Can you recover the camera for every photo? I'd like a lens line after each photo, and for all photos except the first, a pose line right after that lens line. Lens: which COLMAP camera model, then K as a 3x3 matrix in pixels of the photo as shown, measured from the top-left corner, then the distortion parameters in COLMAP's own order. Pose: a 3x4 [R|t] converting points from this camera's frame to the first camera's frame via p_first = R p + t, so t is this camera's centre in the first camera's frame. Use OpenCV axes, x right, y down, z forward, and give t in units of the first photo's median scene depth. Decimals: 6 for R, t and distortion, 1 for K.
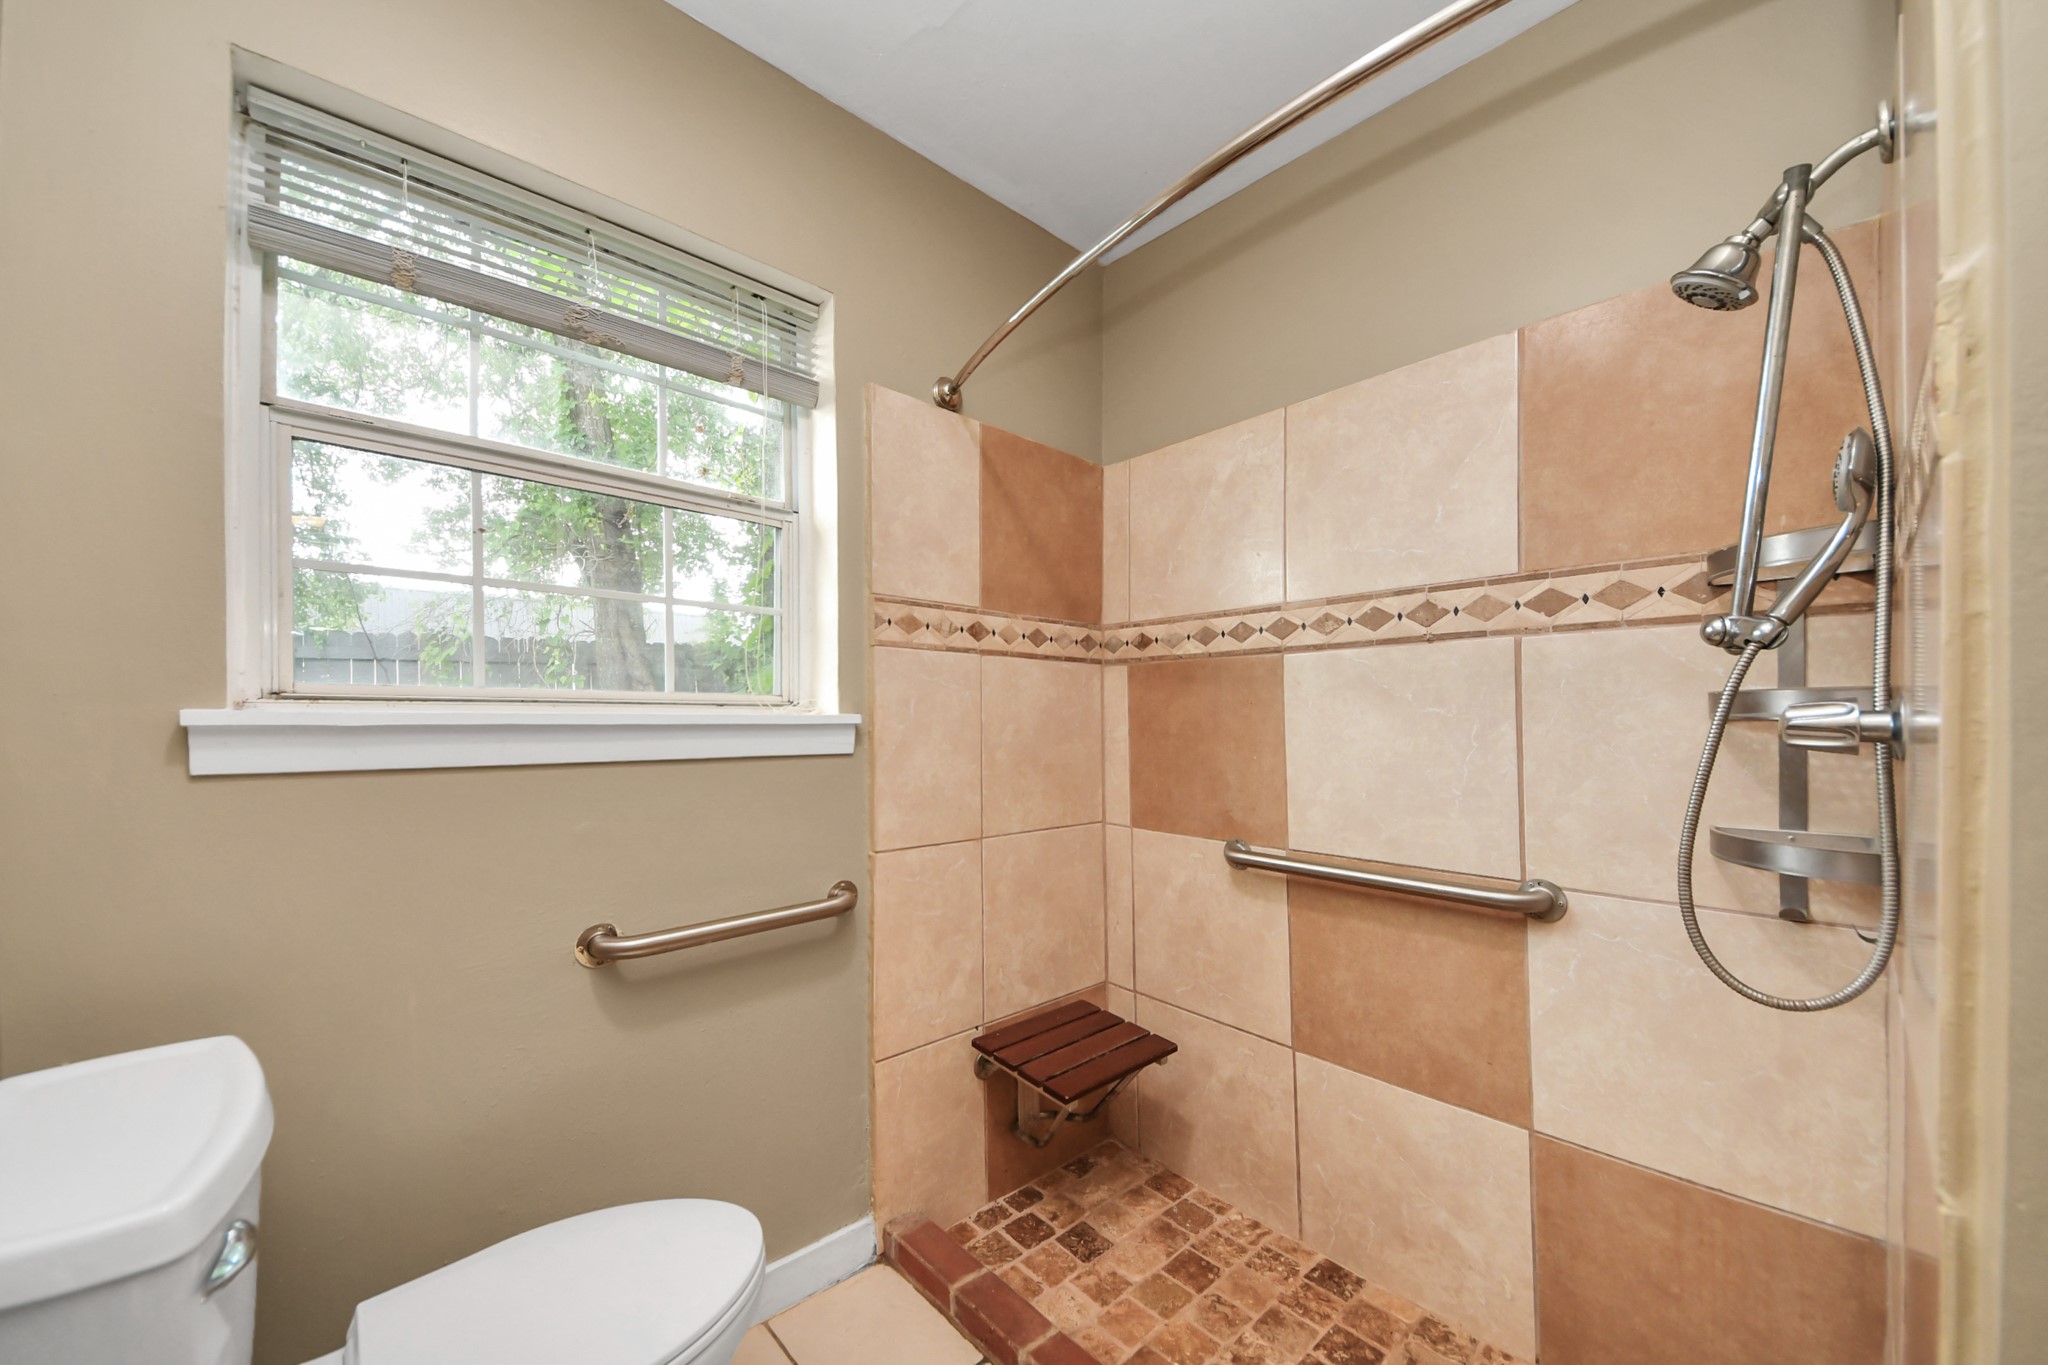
lens RADIAL K [[739.0, 0, 1030.3], [0, 739.0, 718.8], [0, 0, 1]] dist [0.000299, -0.008916]
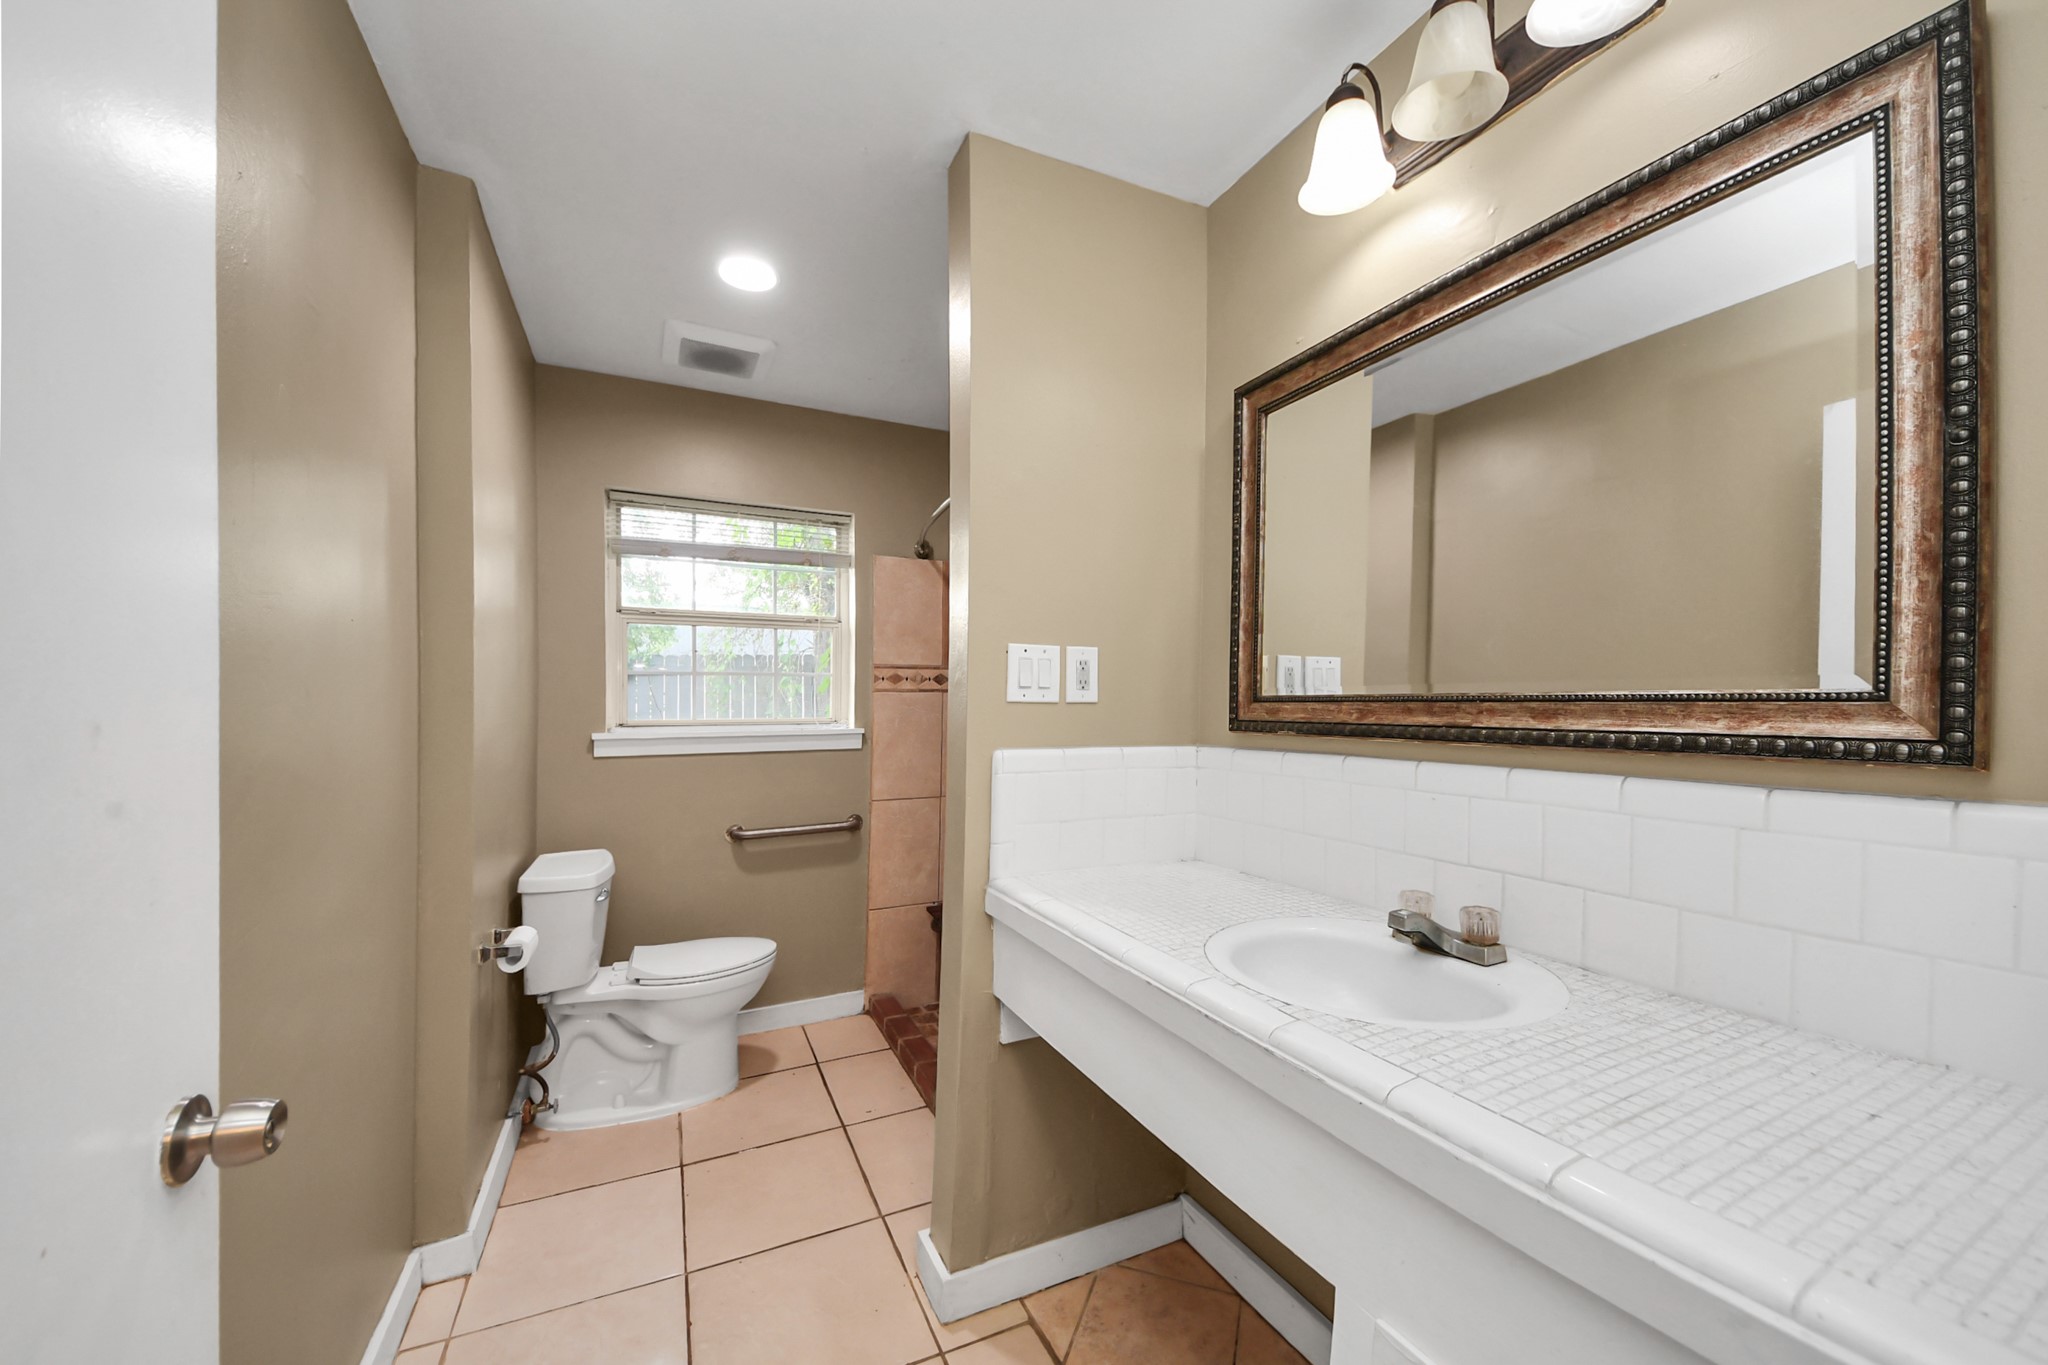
lens RADIAL K [[725.3, 0, 1010.4], [0, 725.3, 676.9], [0, 0, 1]] dist [0.040848, -0.026814]
pose [[0.950779, -0.017103, -0.309398, 0.725688], [0.006529, 0.999360, -0.035178, -0.071240], [0.309802, 0.031426, 0.950282, -0.696574]]
